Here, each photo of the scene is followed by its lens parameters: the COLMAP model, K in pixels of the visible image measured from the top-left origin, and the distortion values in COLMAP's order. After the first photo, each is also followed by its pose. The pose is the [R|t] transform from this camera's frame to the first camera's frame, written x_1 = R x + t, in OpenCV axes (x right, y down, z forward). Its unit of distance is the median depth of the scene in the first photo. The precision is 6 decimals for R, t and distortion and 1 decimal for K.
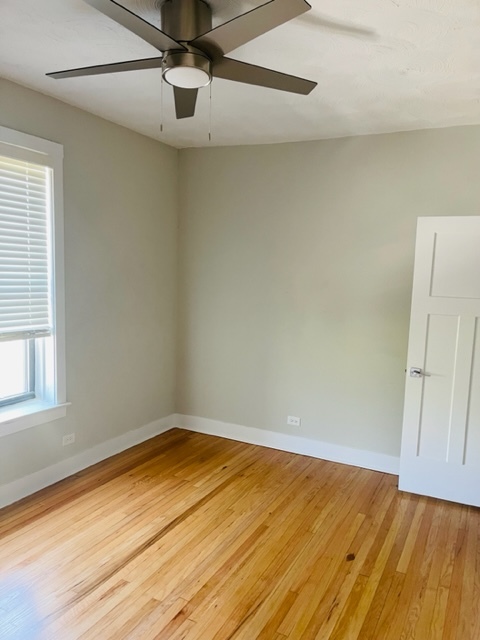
lens RADIAL K [[489.6, 0, 244.0], [0, 489.6, 322.2], [0, 0, 1]] dist [0.048684, -0.049011]
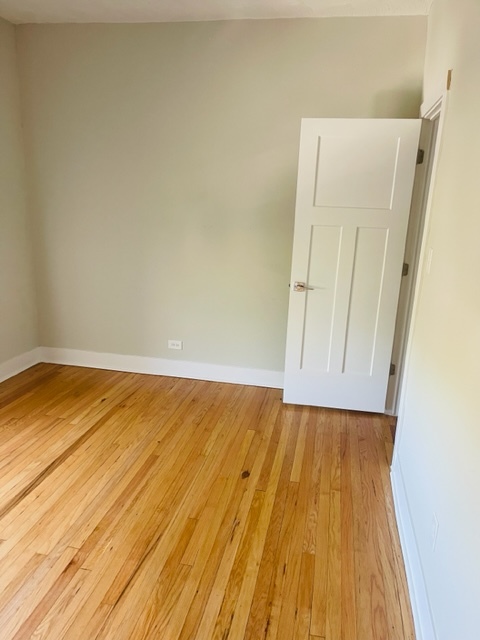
lens RADIAL K [[489.6, 0, 236.8], [0, 489.6, 325.6], [0, 0, 1]] dist [0.048684, -0.049011]
pose [[0.965383, -0.066800, 0.252138, -0.025813], [0.025224, 0.986029, 0.164653, 0.015734], [-0.259615, -0.152594, 0.953580, 0.094649]]
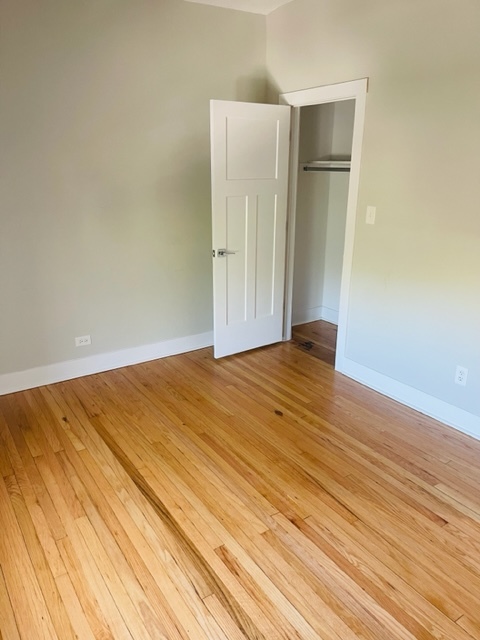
lens RADIAL K [[489.6, 0, 235.1], [0, 489.6, 324.3], [0, 0, 1]] dist [0.048684, -0.049011]
pose [[0.488540, -0.310043, 0.815599, -0.627281], [0.110505, 0.949198, 0.294637, -0.071636], [-0.865515, -0.053814, 0.497983, 0.447219]]
